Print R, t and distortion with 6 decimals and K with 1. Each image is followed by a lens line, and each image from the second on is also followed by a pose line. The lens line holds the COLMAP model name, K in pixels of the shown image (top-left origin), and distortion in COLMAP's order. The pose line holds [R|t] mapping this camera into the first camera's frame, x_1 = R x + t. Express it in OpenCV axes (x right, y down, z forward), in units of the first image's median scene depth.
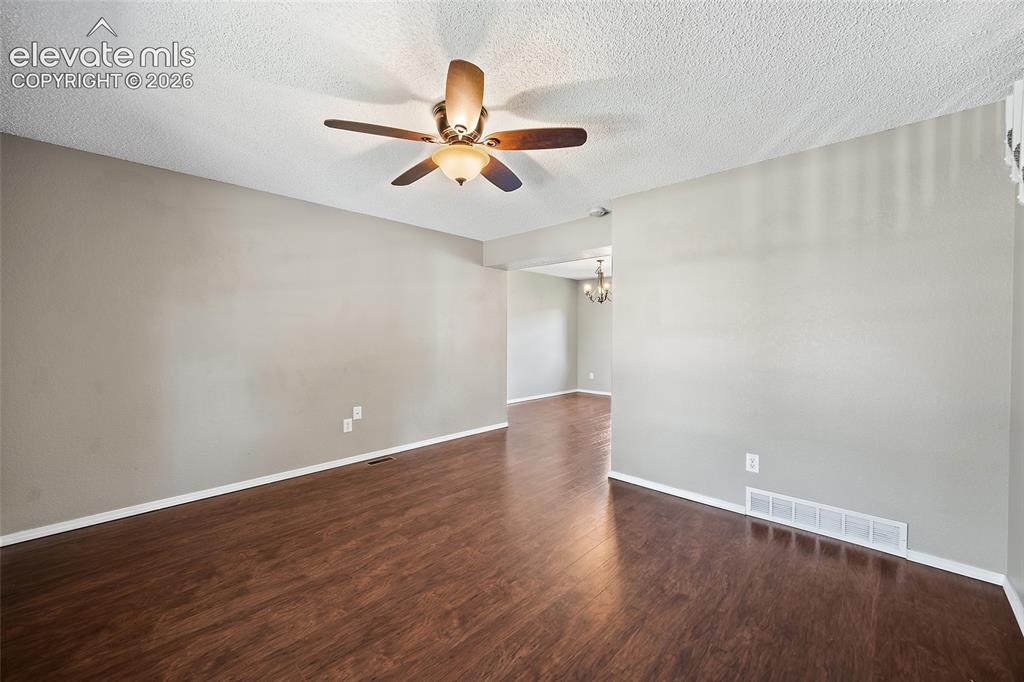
lens RADIAL K [[404.4, 0, 514.9], [0, 404.4, 343.7], [0, 0, 1]] dist [-0.003997, 0.001658]
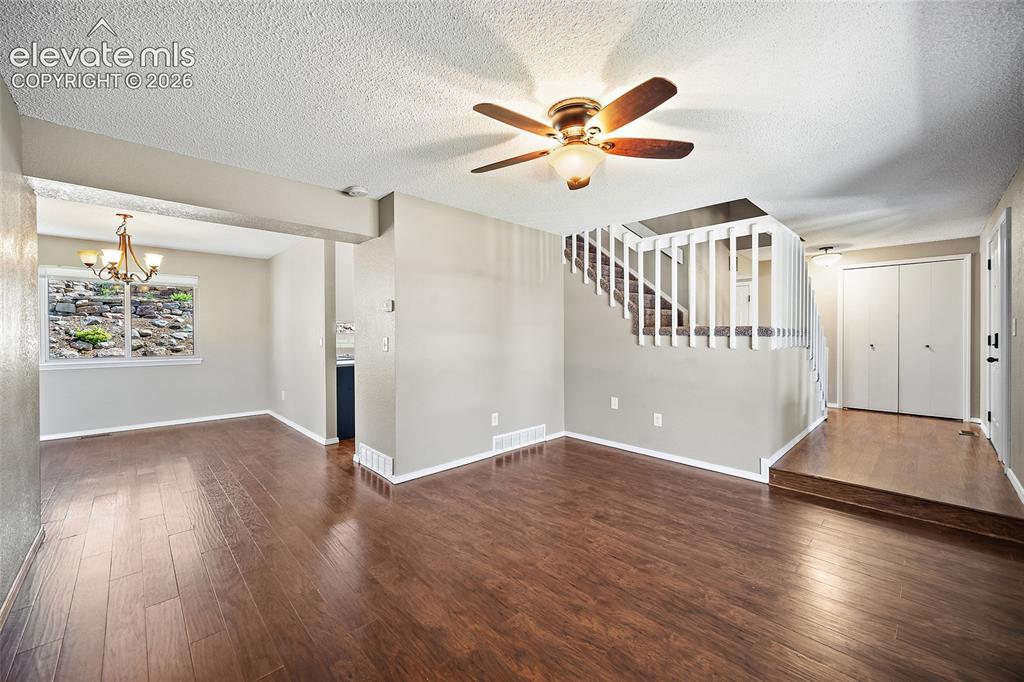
lens RADIAL K [[404.4, 0, 515.5], [0, 404.4, 334.1], [0, 0, 1]] dist [-0.003997, 0.001658]
pose [[0.040761, -0.008474, 0.999133, -1.102295], [0.029655, 0.999534, 0.007268, -0.030735], [-0.998729, 0.029333, 0.040994, 1.061651]]
